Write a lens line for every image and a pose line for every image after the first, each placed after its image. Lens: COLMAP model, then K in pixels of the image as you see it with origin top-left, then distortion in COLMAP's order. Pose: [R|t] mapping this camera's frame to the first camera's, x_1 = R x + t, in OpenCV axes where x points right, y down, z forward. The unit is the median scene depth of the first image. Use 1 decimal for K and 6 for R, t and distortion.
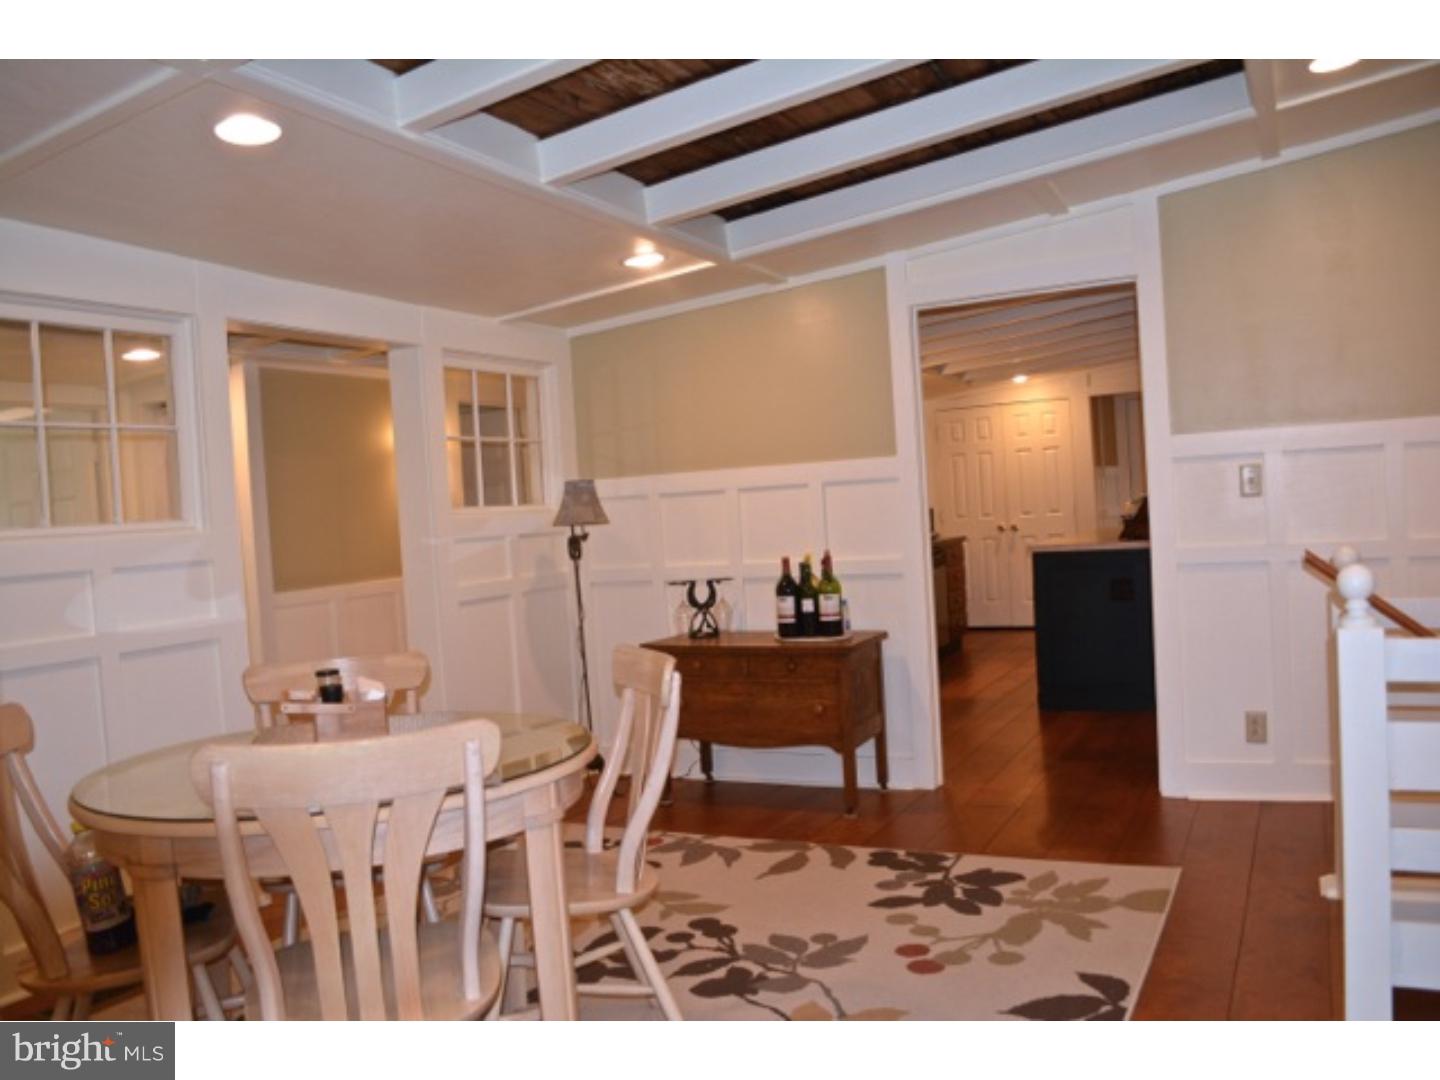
lens RADIAL K [[1142.4, 0, 720.0], [0, 1142.4, 540.0], [0, 0, 1]] dist [-0.082033, -0.000704]
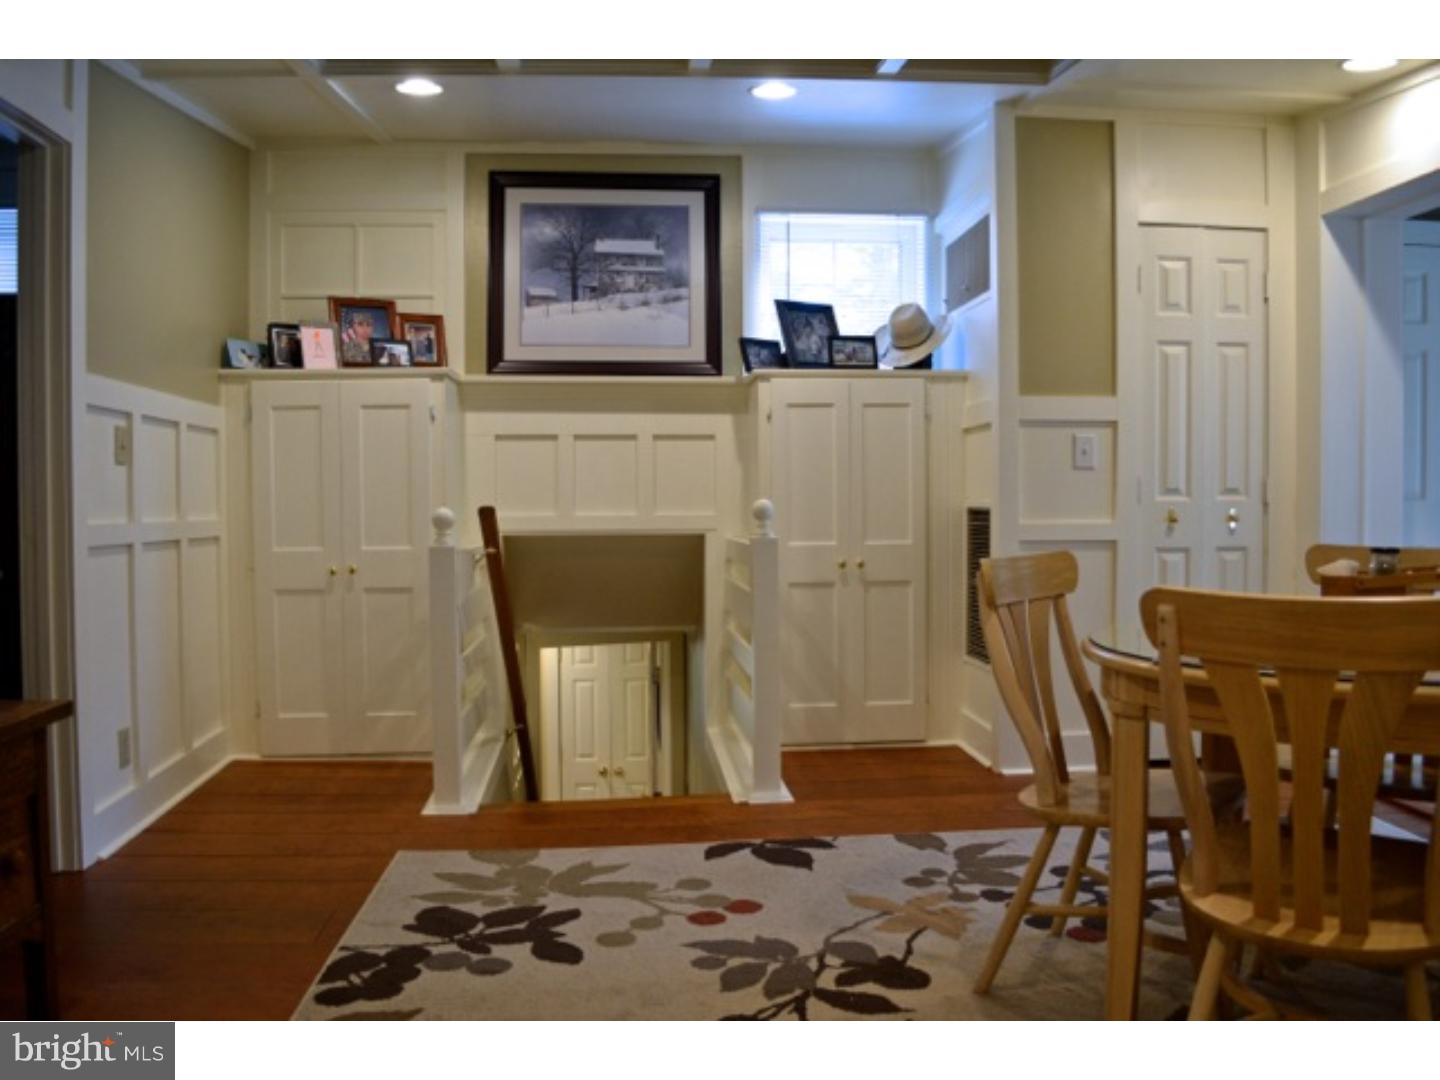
lens RADIAL K [[1142.4, 0, 720.0], [0, 1142.4, 540.0], [0, 0, 1]] dist [-0.082033, -0.000704]
pose [[-0.540187, 0.028447, 0.841064, -0.590842], [0.054331, 0.998522, 0.001122, 0.053218], [-0.839789, 0.046301, -0.540935, 1.407927]]
